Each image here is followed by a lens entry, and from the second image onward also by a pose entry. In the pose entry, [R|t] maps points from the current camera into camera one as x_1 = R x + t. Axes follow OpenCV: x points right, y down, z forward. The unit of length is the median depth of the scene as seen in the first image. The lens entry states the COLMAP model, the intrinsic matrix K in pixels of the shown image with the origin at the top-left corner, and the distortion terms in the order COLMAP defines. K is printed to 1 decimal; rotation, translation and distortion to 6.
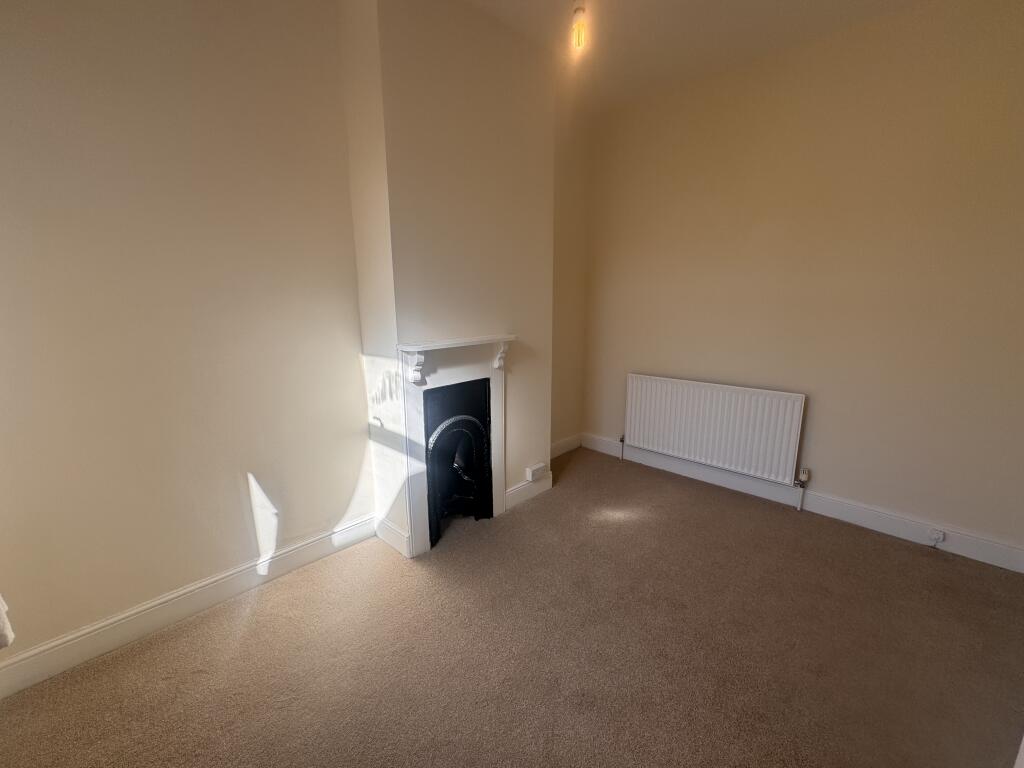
lens RADIAL K [[405.9, 0, 513.7], [0, 405.9, 382.5], [0, 0, 1]] dist [0.000906, 0.000006]
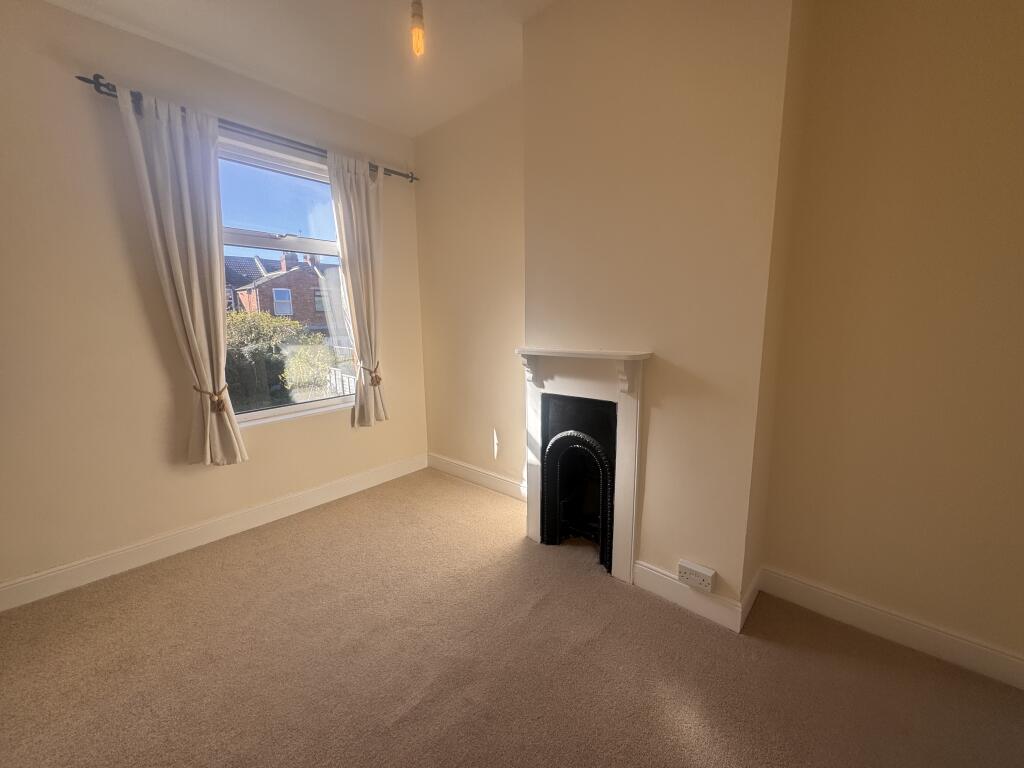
lens RADIAL K [[405.9, 0, 513.7], [0, 405.9, 382.5], [0, 0, 1]] dist [0.000906, 0.000006]
pose [[0.052549, 0.164086, -0.985045, 0.785044], [-0.180654, 0.971695, 0.152225, -0.148973], [0.982142, 0.169953, 0.080705, 0.796332]]
